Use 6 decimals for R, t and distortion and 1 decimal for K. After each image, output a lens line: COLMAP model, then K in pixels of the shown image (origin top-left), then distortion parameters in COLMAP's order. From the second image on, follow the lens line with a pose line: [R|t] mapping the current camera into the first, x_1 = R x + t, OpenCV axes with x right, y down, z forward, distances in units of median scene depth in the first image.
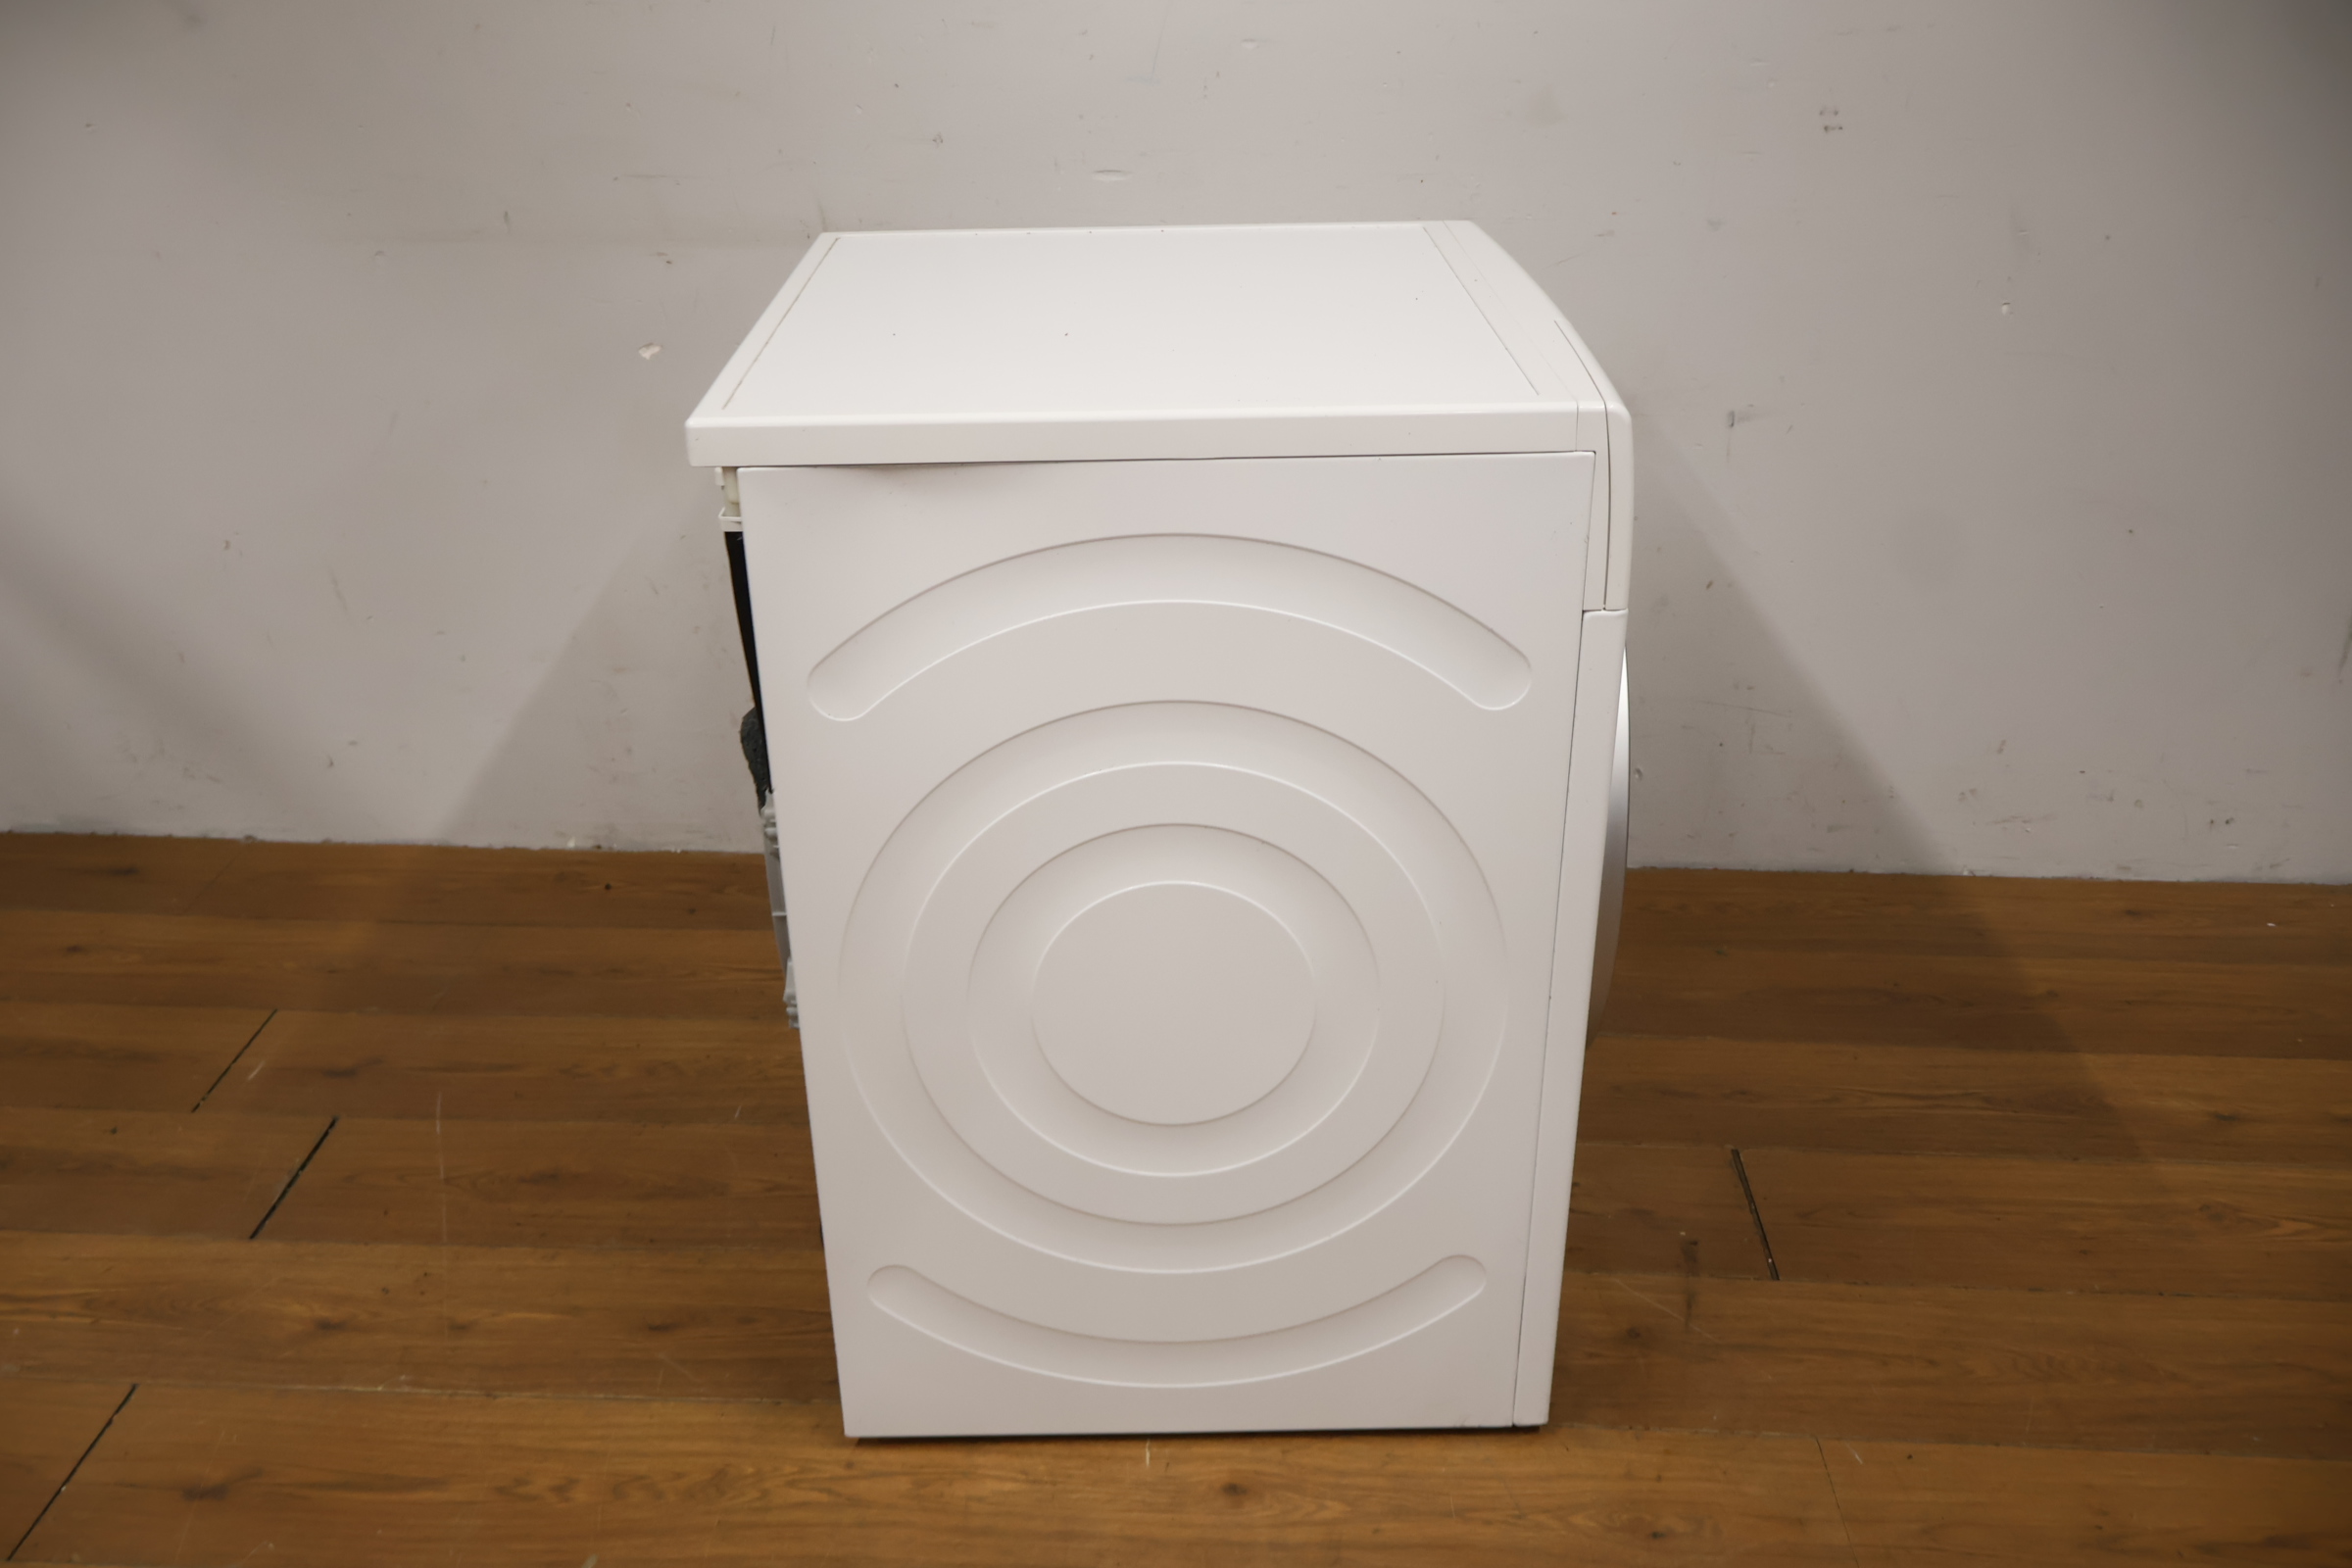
lens RADIAL K [[2002.0, 0, 1167.7], [0, 2002.0, 789.5], [0, 0, 1]] dist [-0.004154, 0.000387]
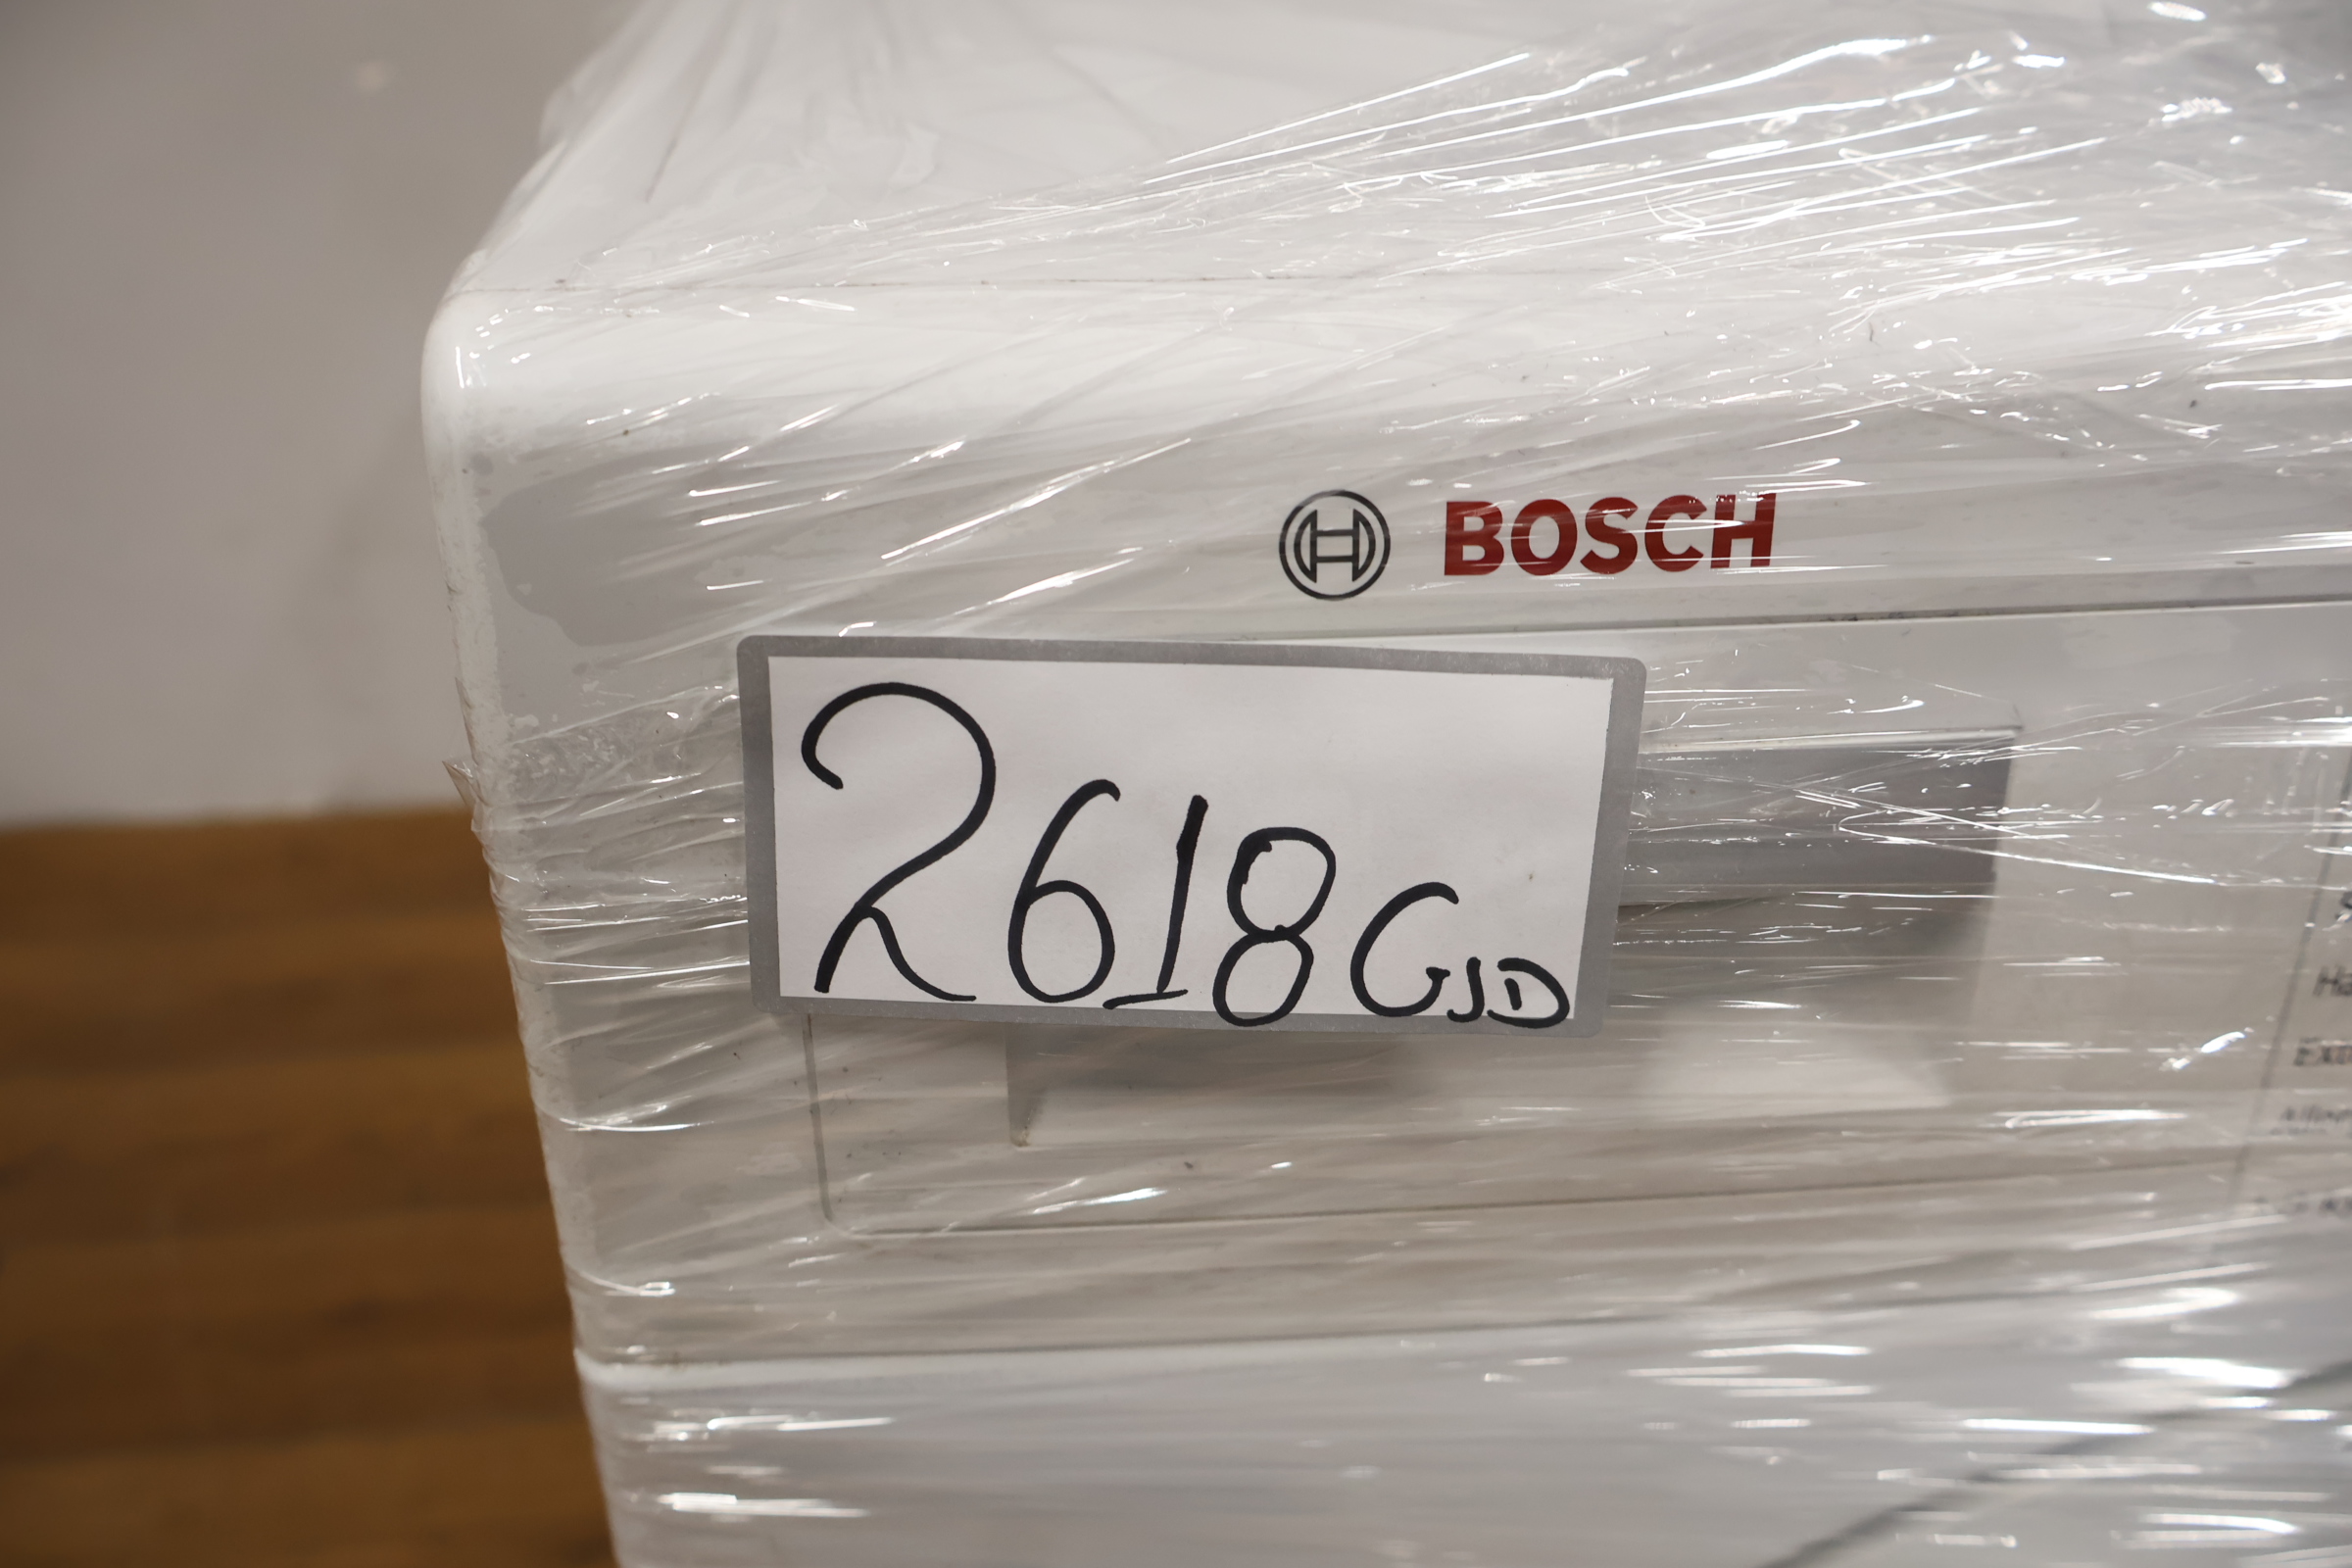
lens RADIAL K [[1987.5, 0, 1174.6], [0, 1987.5, 789.9], [0, 0, 1]] dist [-0.002218, 0.000740]
pose [[0.982879, -0.074148, 0.168675, -0.146456], [0.065864, 0.996356, 0.054196, 0.005691], [-0.172079, -0.042158, 0.984181, 0.330482]]
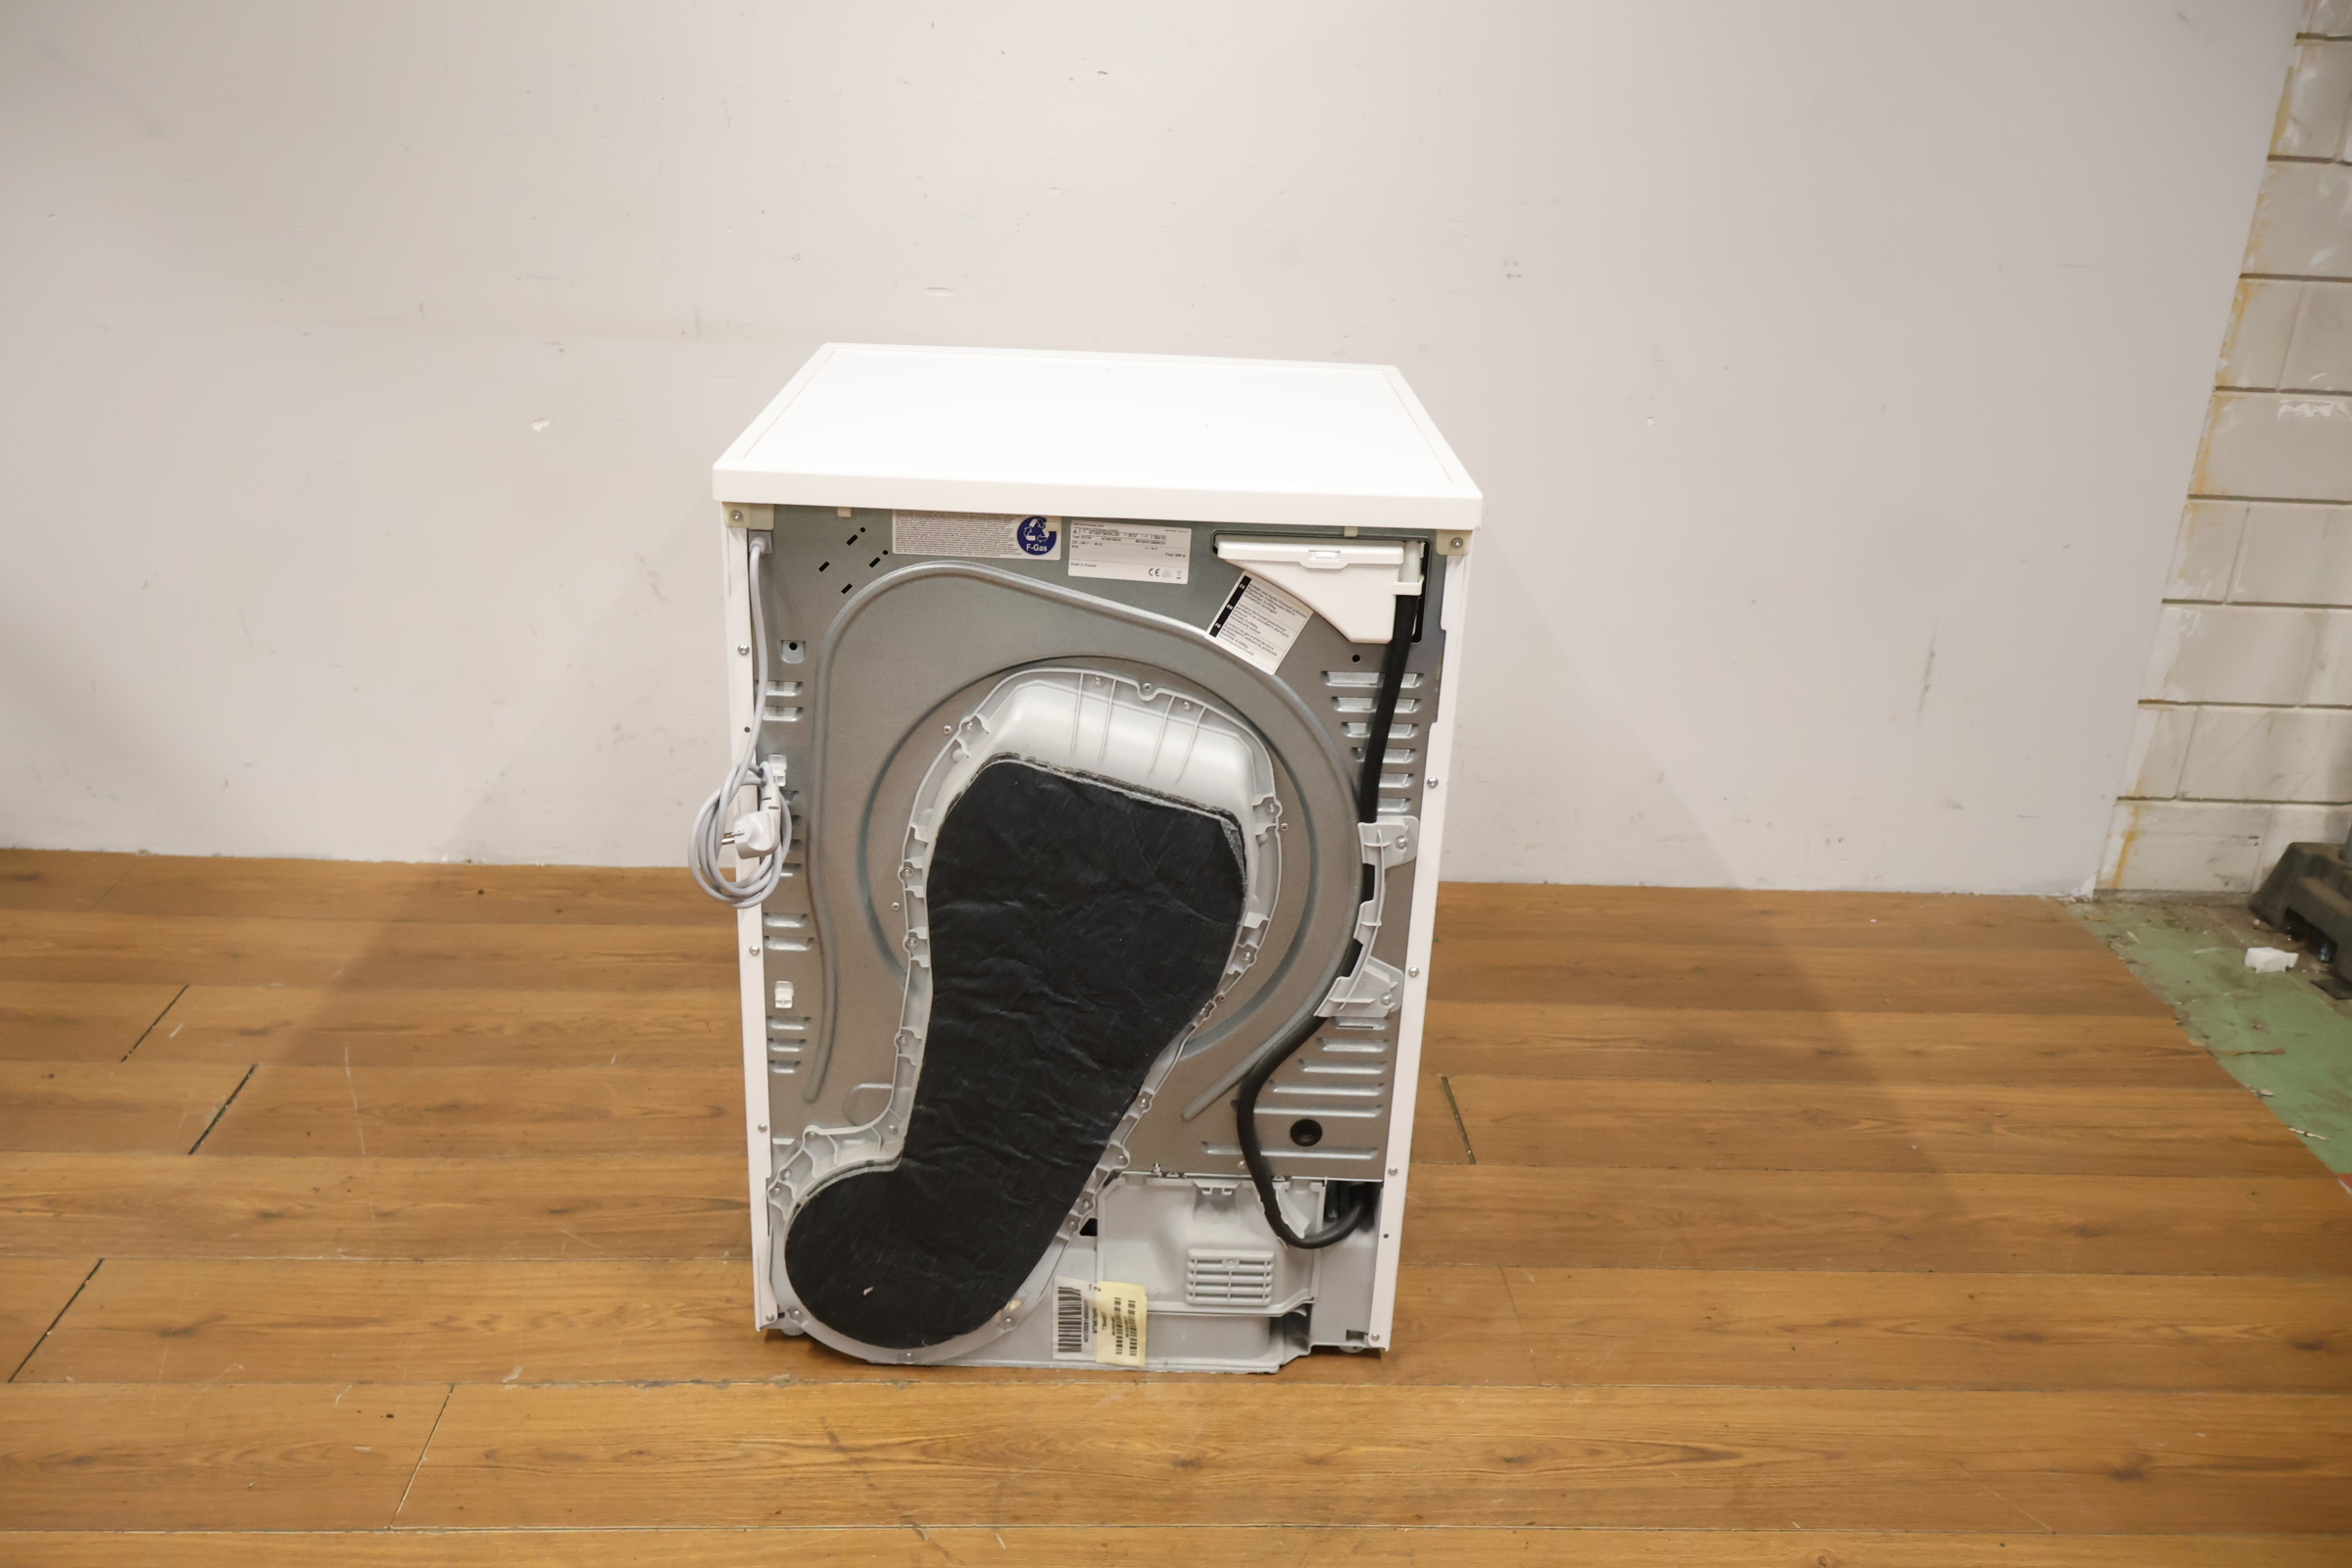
lens RADIAL K [[2017.1, 0, 1169.9], [0, 2017.1, 780.8], [0, 0, 1]] dist [-0.003374, 0.003038]
pose [[0.993213, 0.010043, 0.115878, -0.031937], [-0.000208, 0.996417, -0.084572, 0.106565], [-0.116312, 0.083974, 0.989656, -0.235778]]
